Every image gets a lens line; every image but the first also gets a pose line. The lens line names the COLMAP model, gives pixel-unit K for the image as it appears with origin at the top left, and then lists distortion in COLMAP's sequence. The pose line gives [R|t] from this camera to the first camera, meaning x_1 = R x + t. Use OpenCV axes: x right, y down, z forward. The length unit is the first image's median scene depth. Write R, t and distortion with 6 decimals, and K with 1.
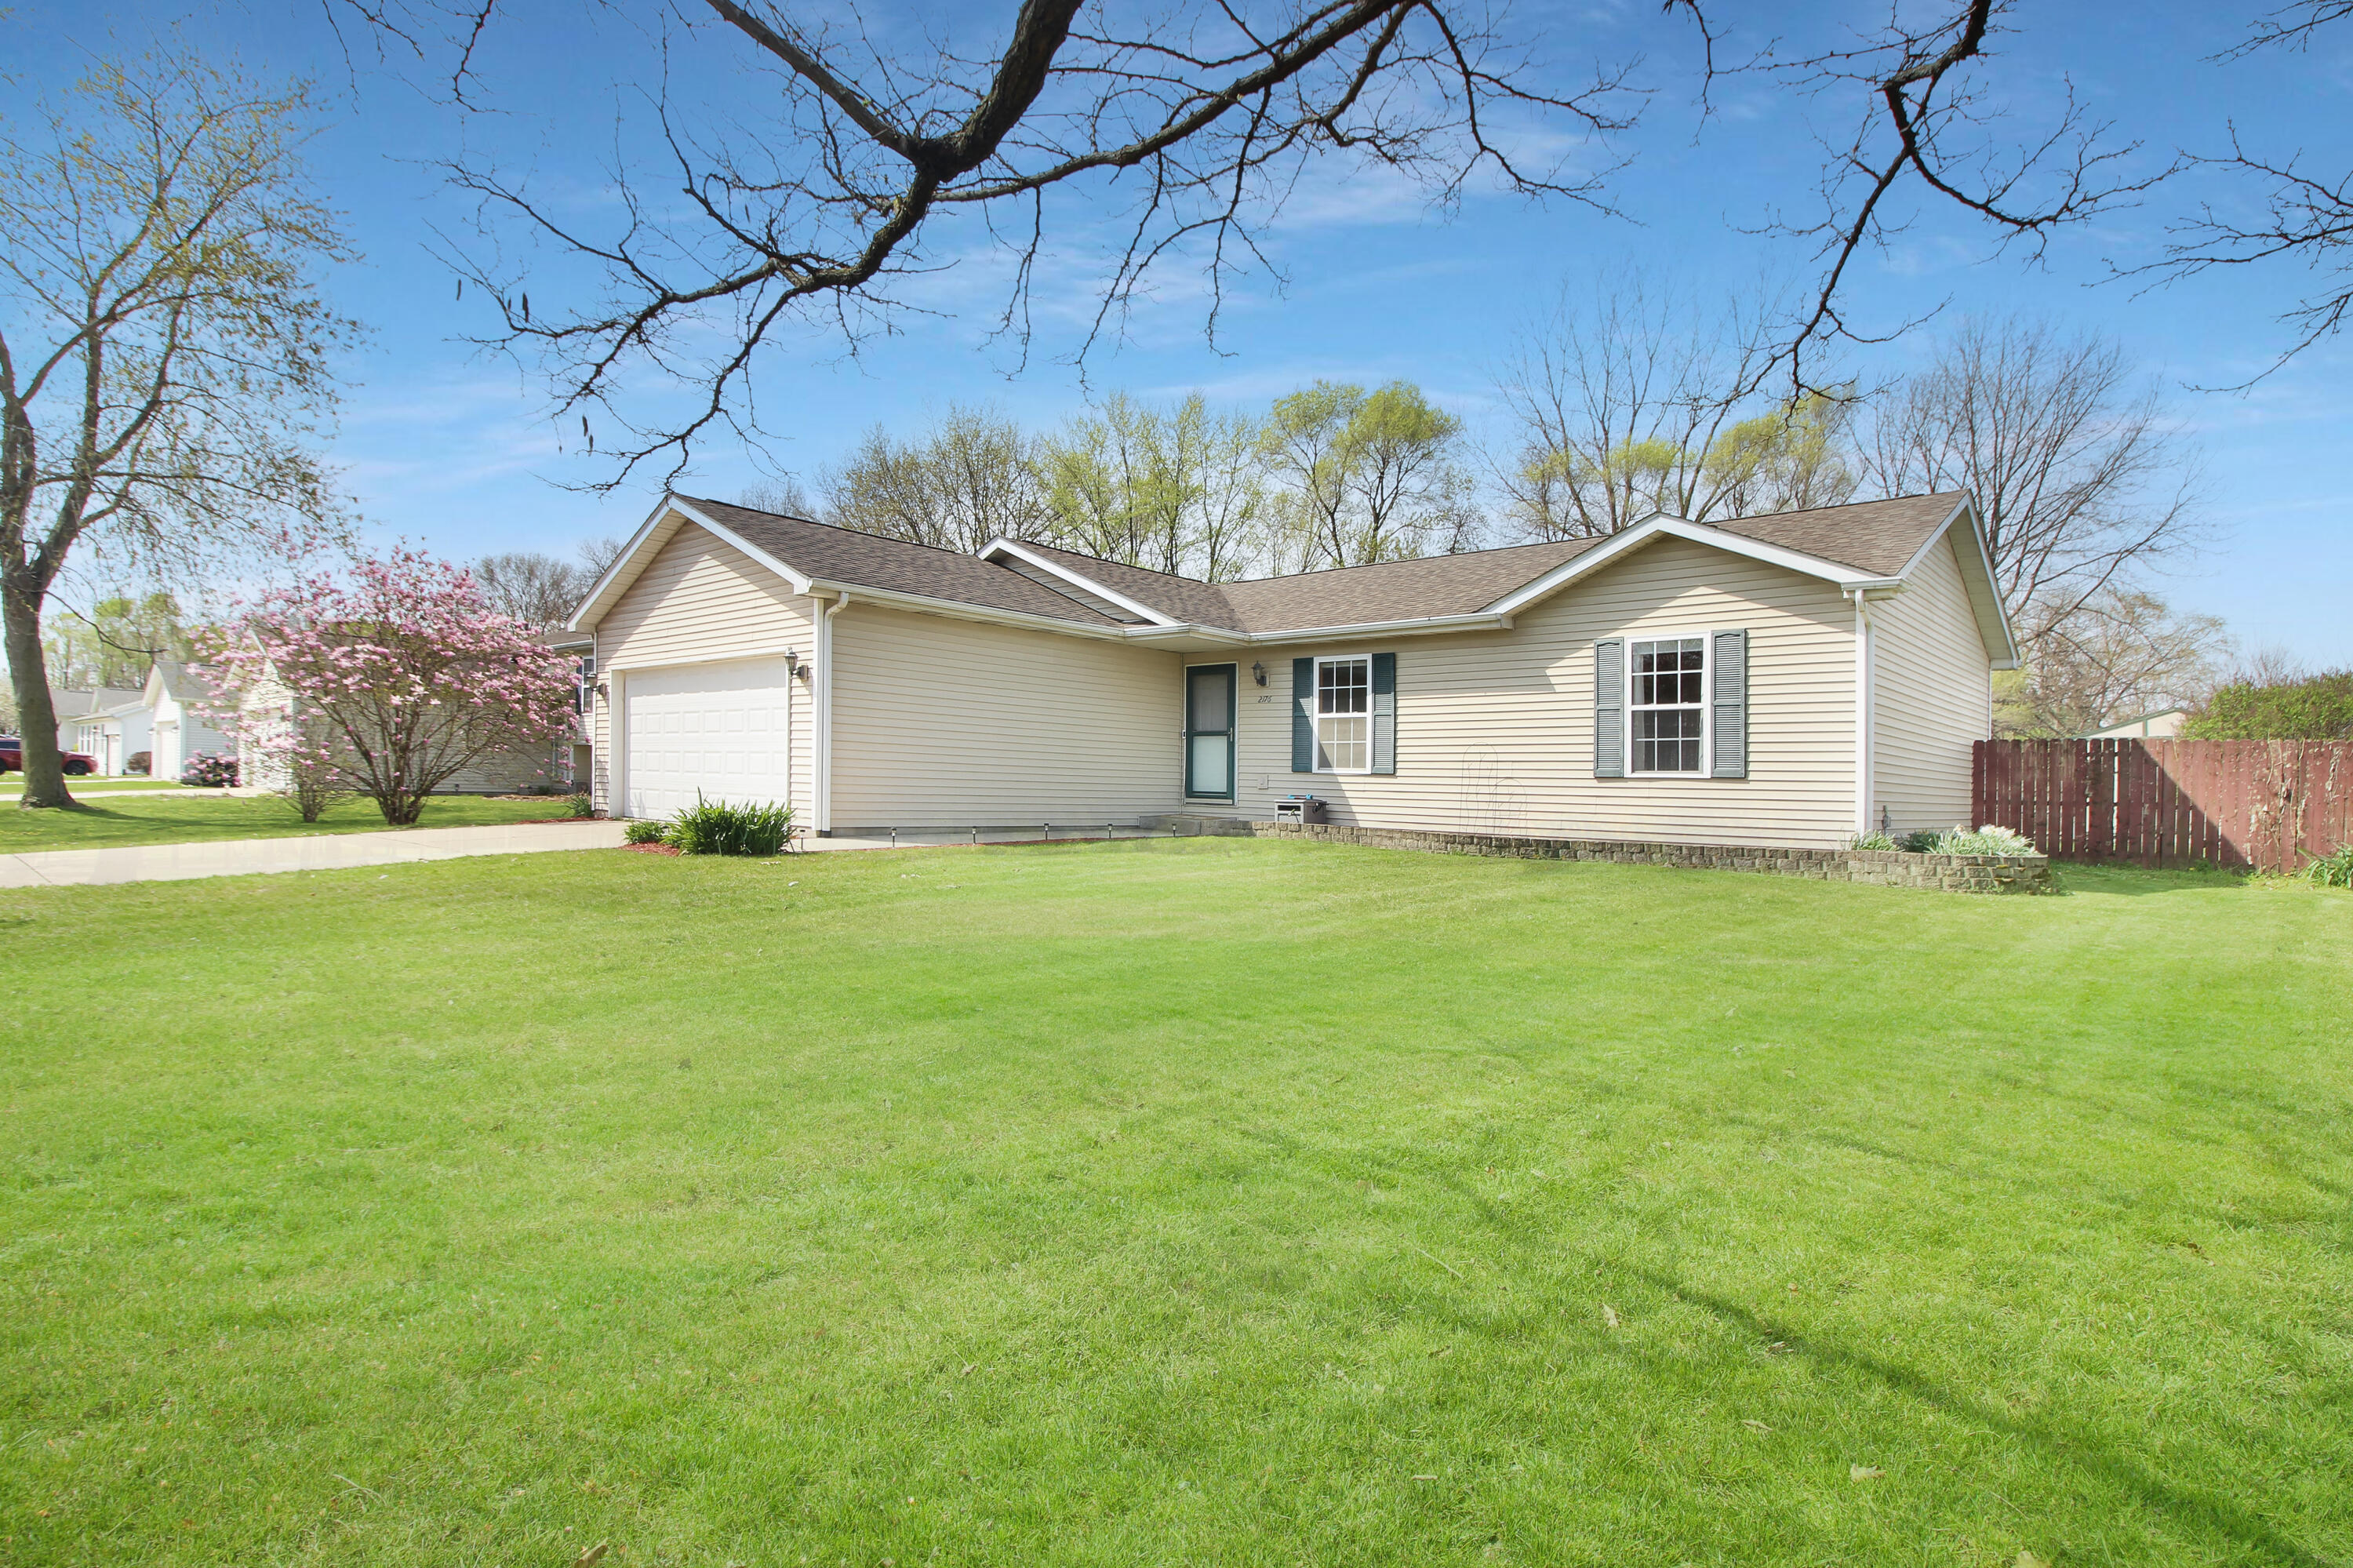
lens RADIAL K [[1115.3, 0, 1168.8], [0, 1115.3, 781.6], [0, 0, 1]] dist [-0.005737, -0.003531]
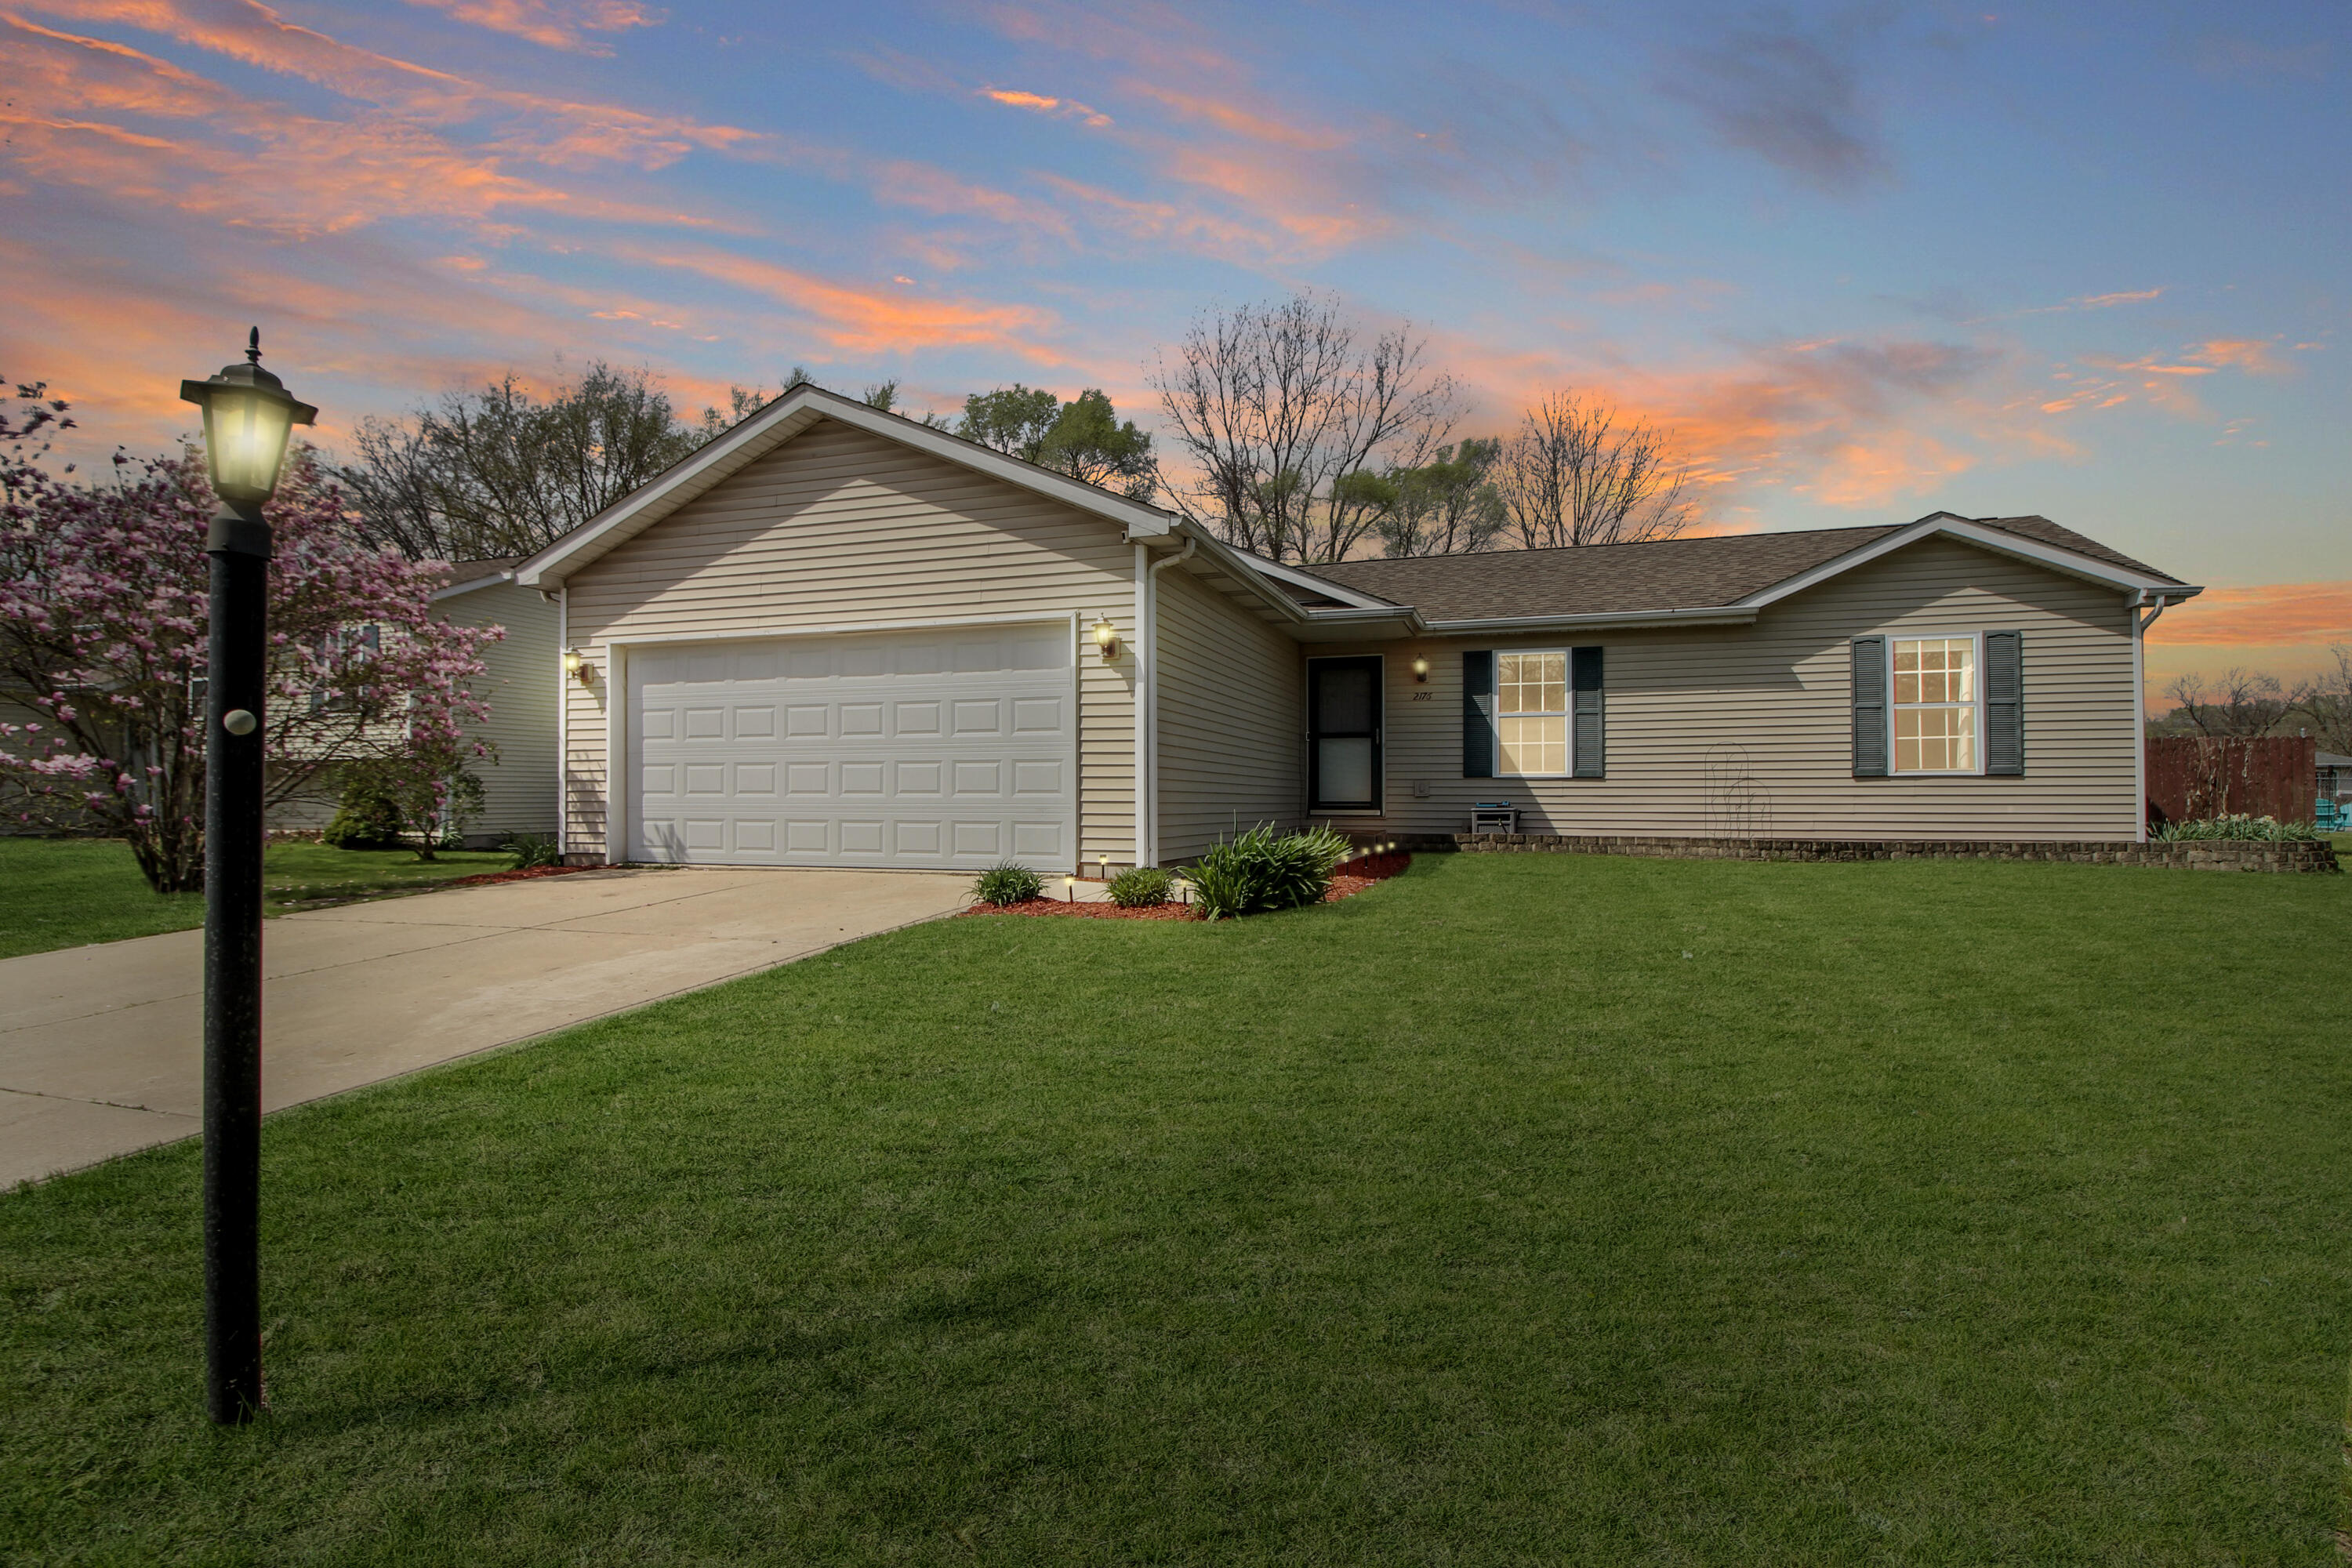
lens RADIAL K [[1114.8, 0, 1178.3], [0, 1114.8, 777.8], [0, 0, 1]] dist [-0.005737, -0.003531]
pose [[0.929390, -0.016879, 0.368714, -0.523309], [0.020931, 0.999756, -0.006993, -0.008164], [-0.368506, 0.014217, 0.929517, 0.300006]]
